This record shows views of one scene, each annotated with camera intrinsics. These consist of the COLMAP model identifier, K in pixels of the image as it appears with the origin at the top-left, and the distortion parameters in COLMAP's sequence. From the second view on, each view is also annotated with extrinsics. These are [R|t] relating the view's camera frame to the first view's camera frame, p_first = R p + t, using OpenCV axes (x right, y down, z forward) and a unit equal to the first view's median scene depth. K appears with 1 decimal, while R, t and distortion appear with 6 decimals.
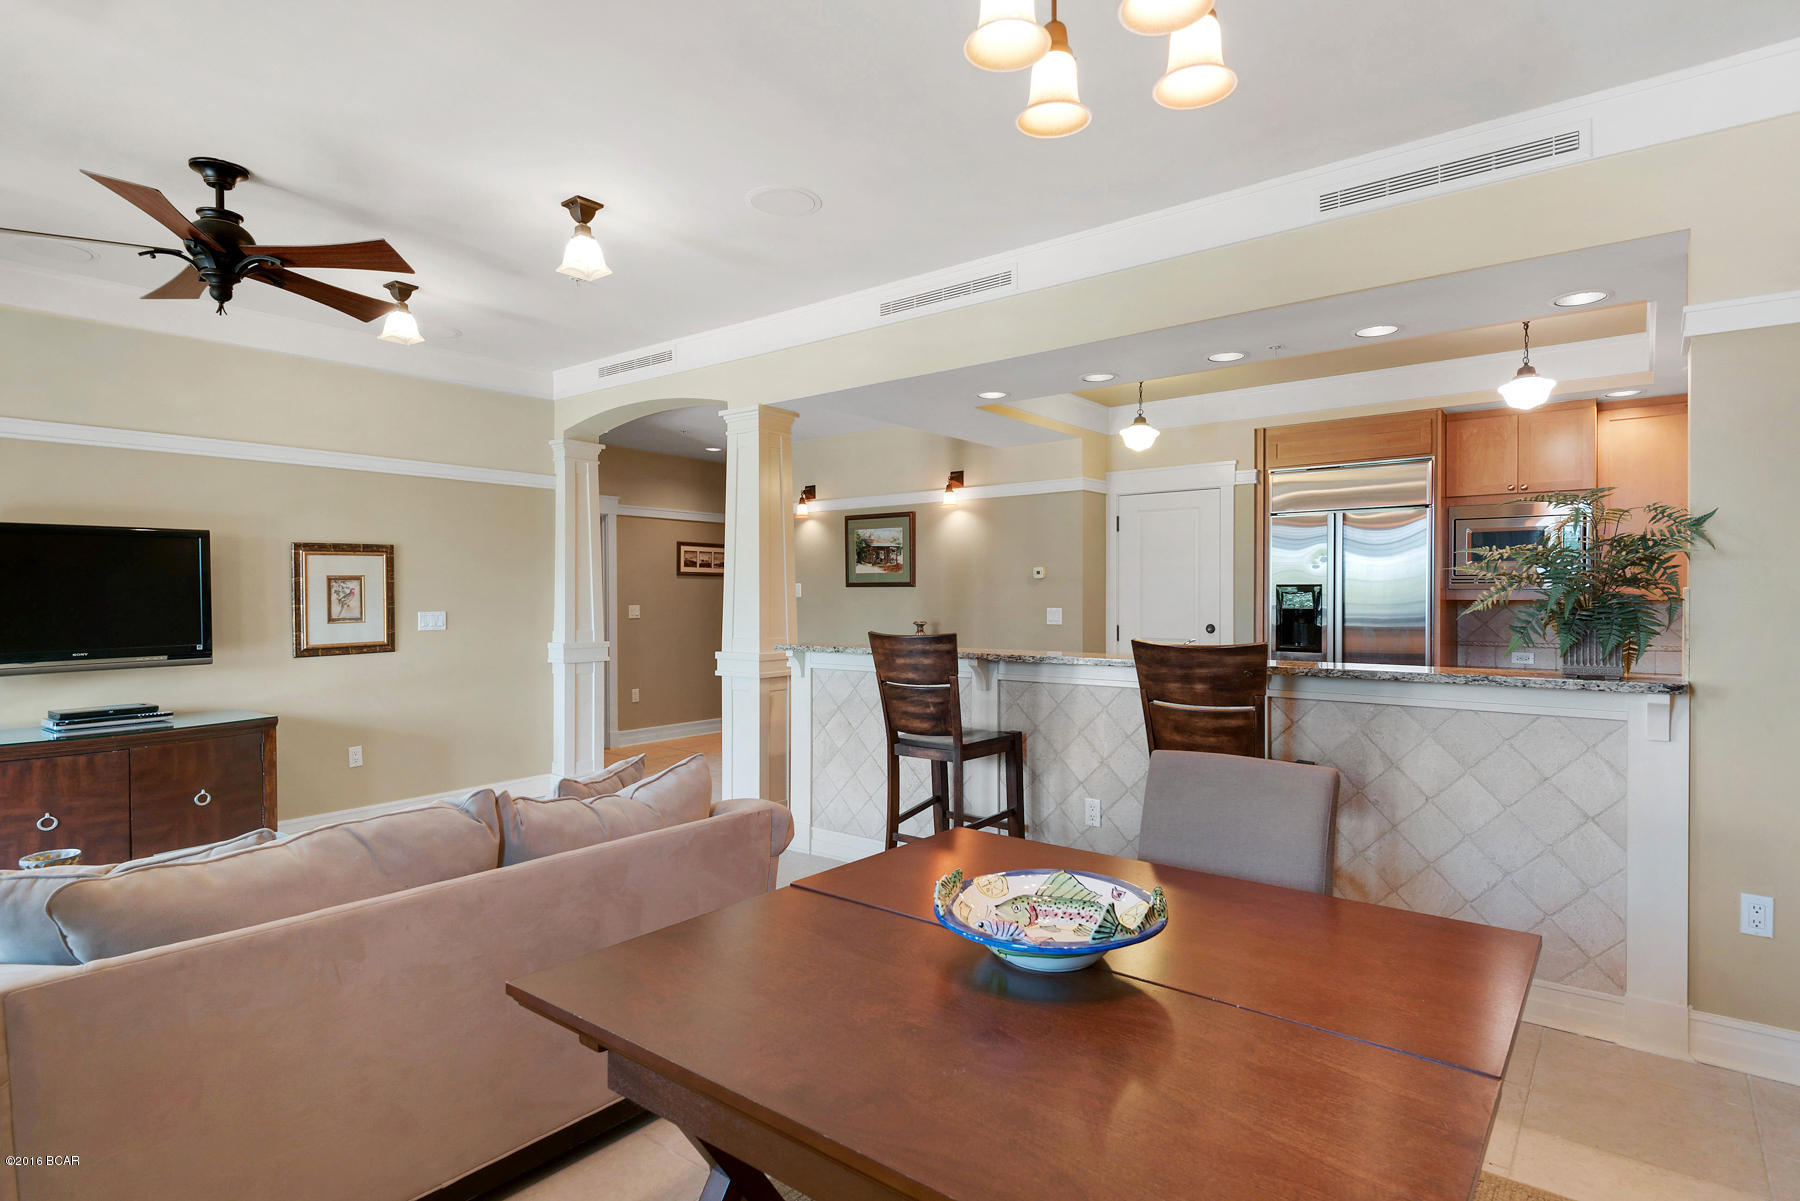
lens RADIAL K [[937.3, 0, 896.9], [0, 937.3, 556.1], [0, 0, 1]] dist [0.001287, -0.000675]
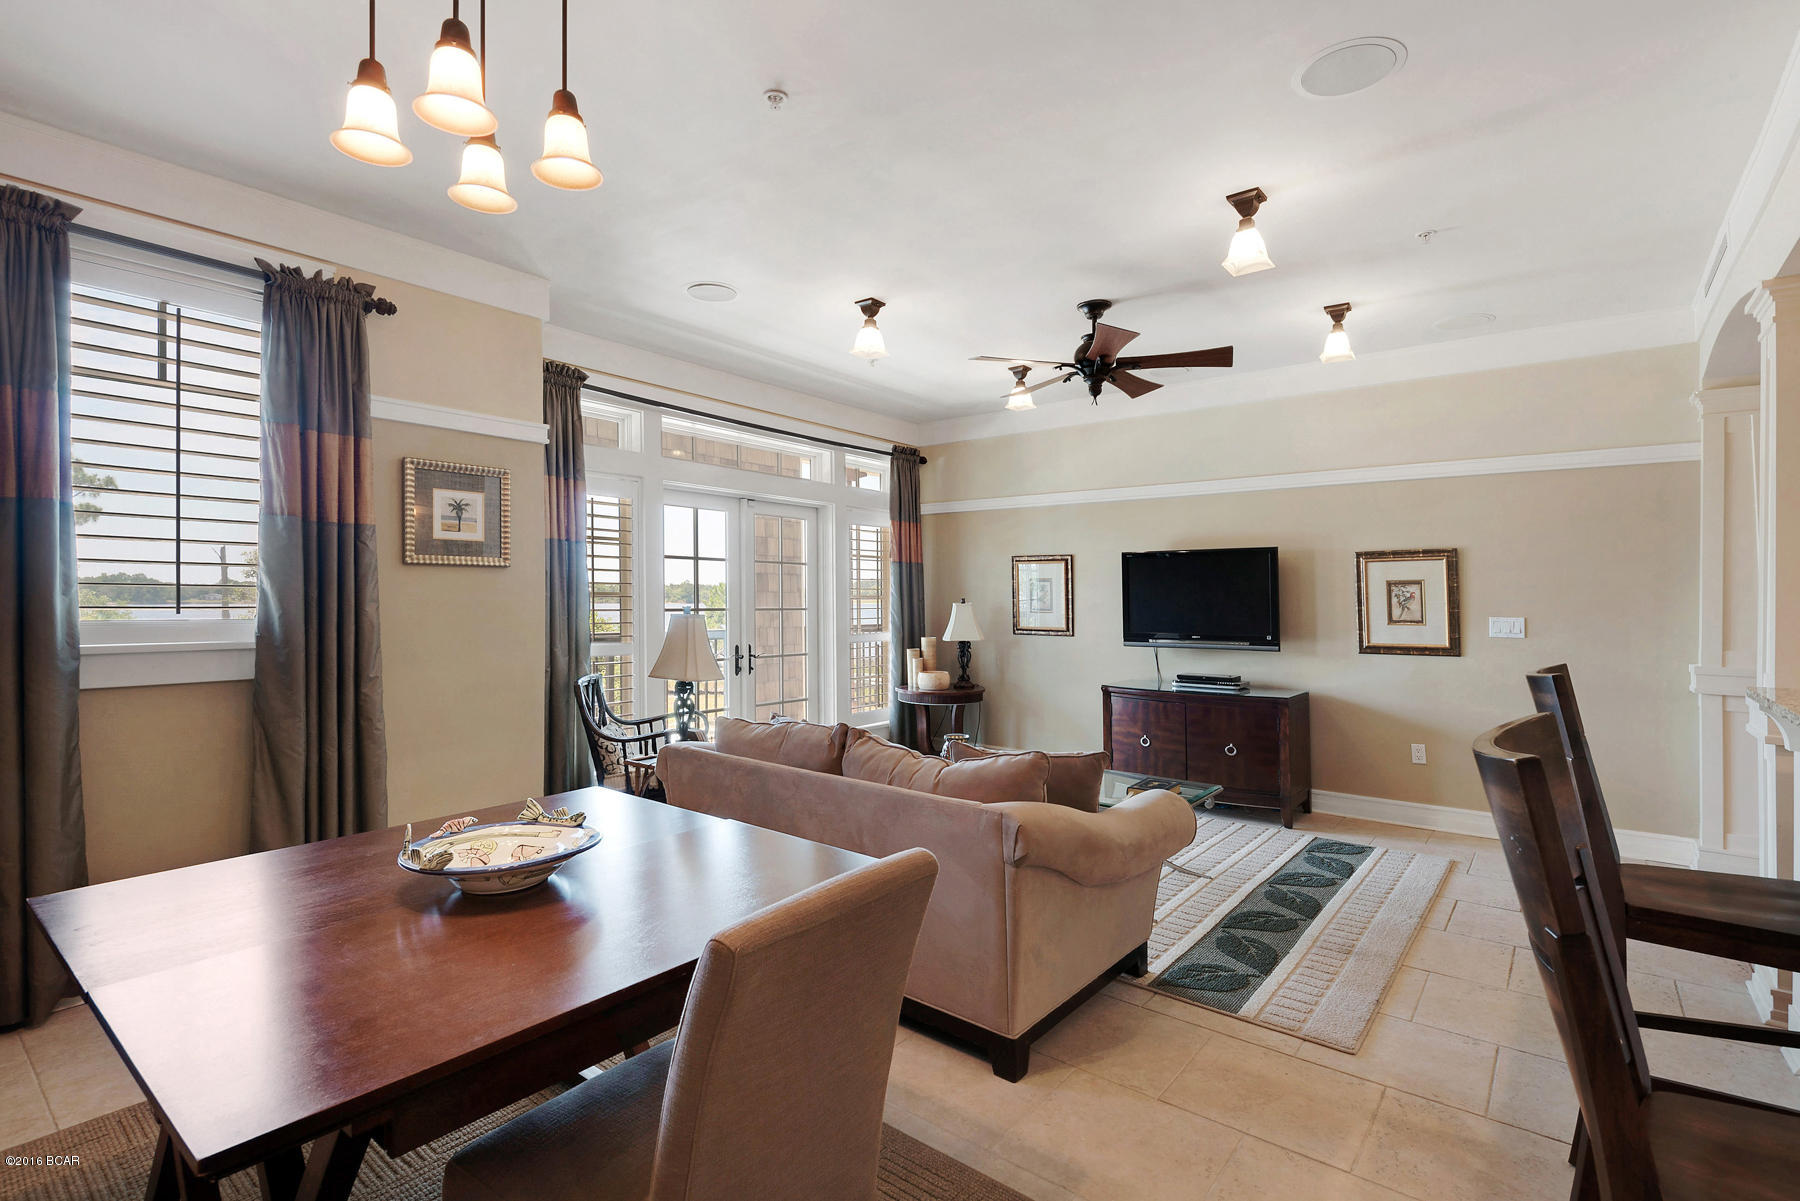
lens RADIAL K [[844.7, 0, 902.9], [0, 844.7, 571.9], [0, 0, 1]] dist [0.029896, -0.022842]
pose [[0.009647, -0.026876, -0.999592, 0.381557], [0.035312, 0.999024, -0.026520, 0.017412], [0.999330, -0.035041, 0.010587, 0.436958]]
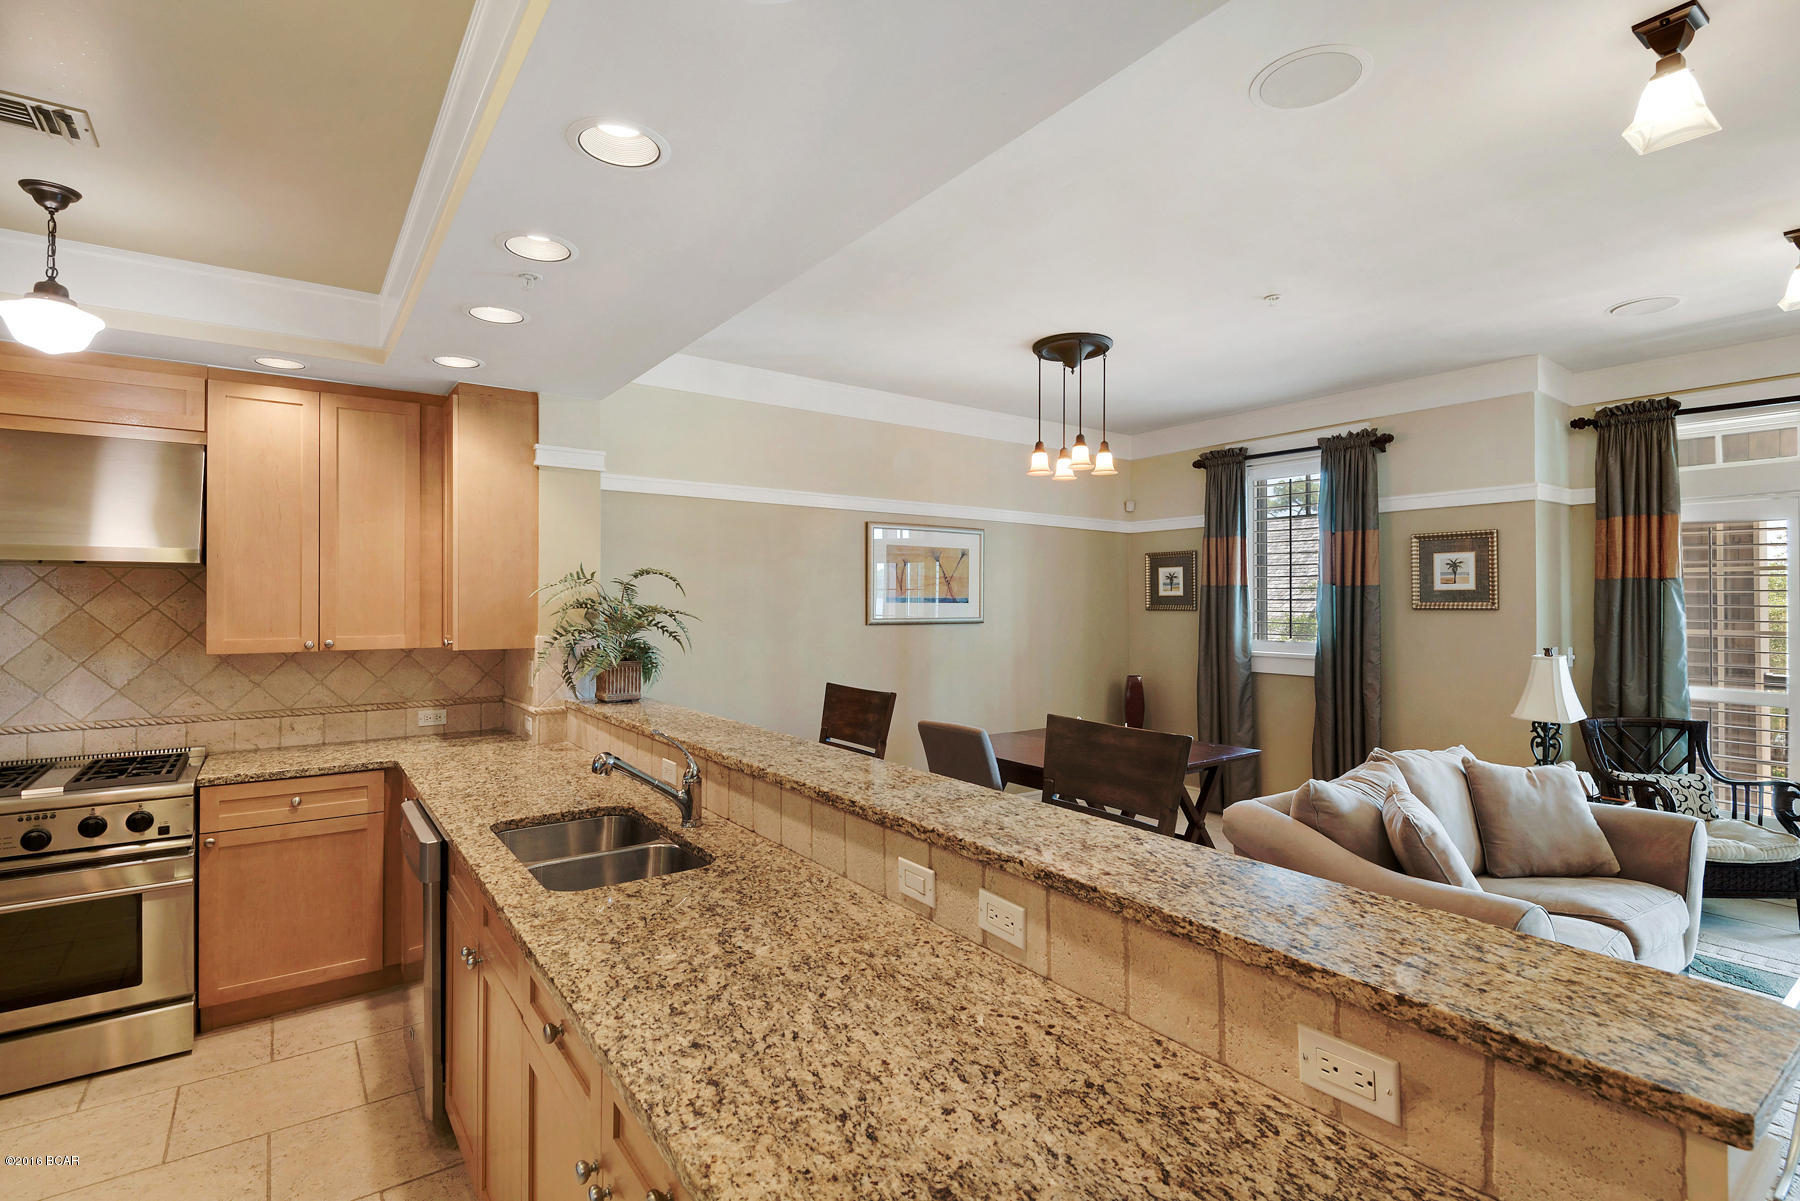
lens RADIAL K [[844.7, 0, 902.9], [0, 844.7, 571.9], [0, 0, 1]] dist [0.029896, -0.022842]
pose [[-0.965945, 0.012579, 0.258440, 0.003567], [-0.008266, 0.996807, -0.079413, 0.018882], [-0.258614, -0.078845, -0.962758, 1.154608]]
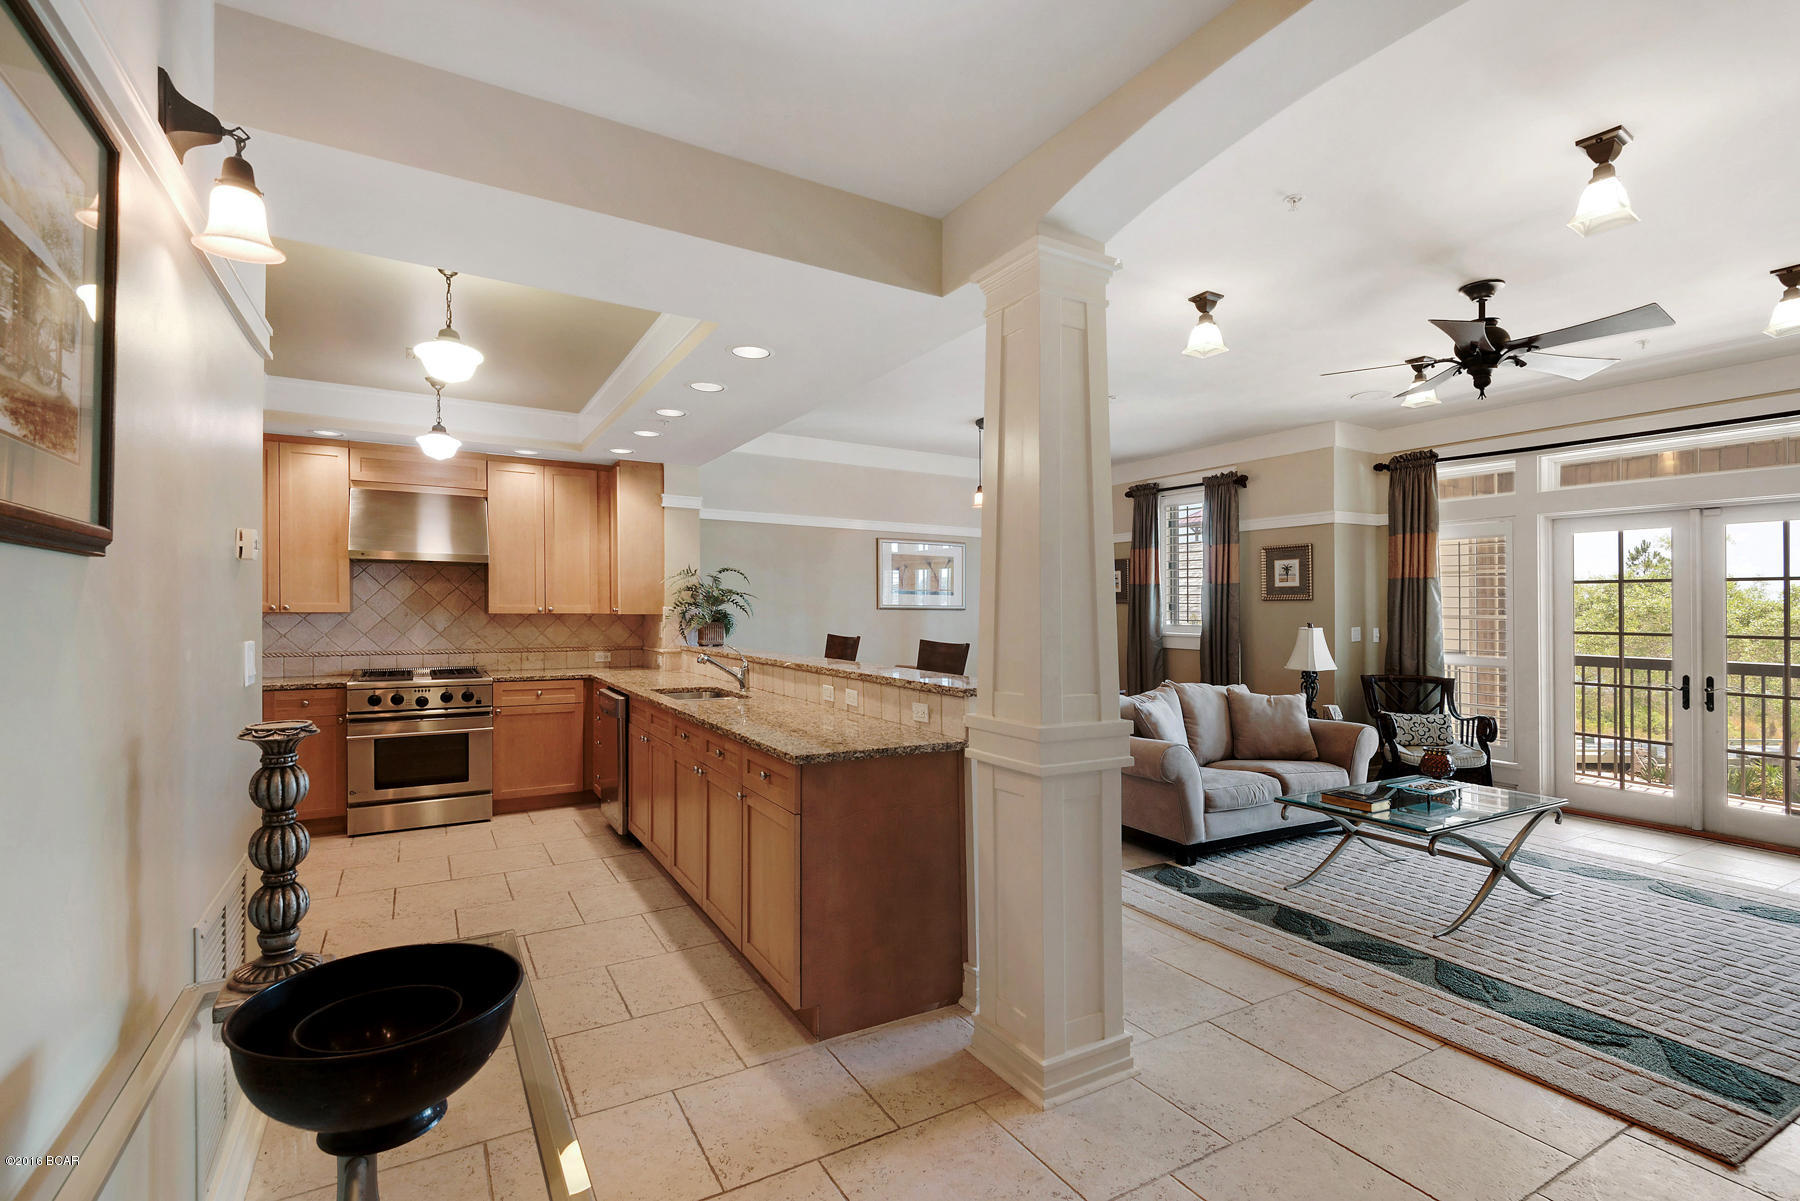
lens RADIAL K [[801.2, 0, 900.0], [0, 801.2, 600.5], [0, 0, 1]] dist [0.041749, 0.000068]
pose [[-0.936238, -0.000309, 0.351366, -0.225595], [-0.020329, 0.998372, -0.053291, 0.061679], [-0.350778, -0.057036, -0.934720, 1.487595]]
